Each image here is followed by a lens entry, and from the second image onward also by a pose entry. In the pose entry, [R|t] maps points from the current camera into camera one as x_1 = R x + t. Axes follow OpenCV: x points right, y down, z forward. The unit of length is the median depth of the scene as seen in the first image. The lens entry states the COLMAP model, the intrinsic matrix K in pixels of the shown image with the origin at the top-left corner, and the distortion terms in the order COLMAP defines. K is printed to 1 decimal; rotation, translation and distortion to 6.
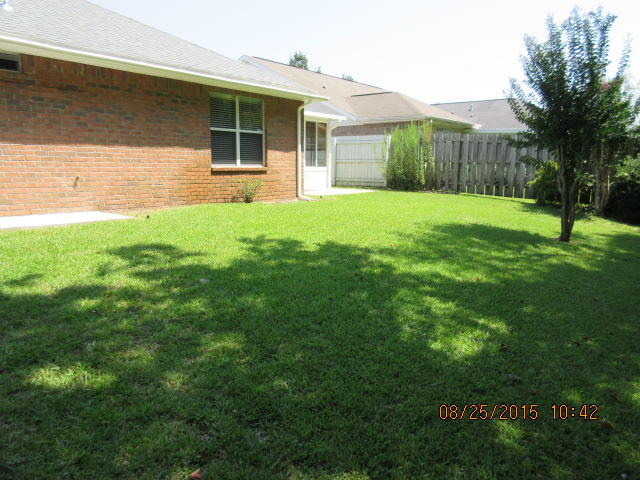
lens RADIAL K [[477.9, 0, 321.4], [0, 477.9, 237.2], [0, 0, 1]] dist [-0.008982, -0.004992]
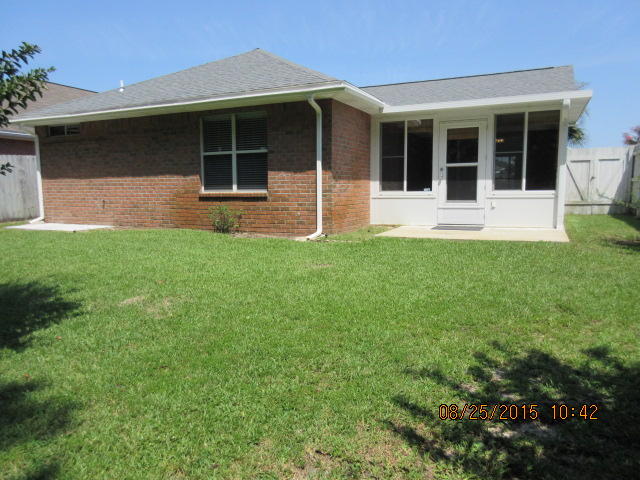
lens RADIAL K [[477.9, 0, 320.9], [0, 477.9, 243.8], [0, 0, 1]] dist [-0.008982, -0.004992]
pose [[0.221053, 0.101382, -0.969978, 0.764372], [-0.136408, 0.988020, 0.072181, -0.143272], [0.965675, 0.116357, 0.232234, 0.989277]]
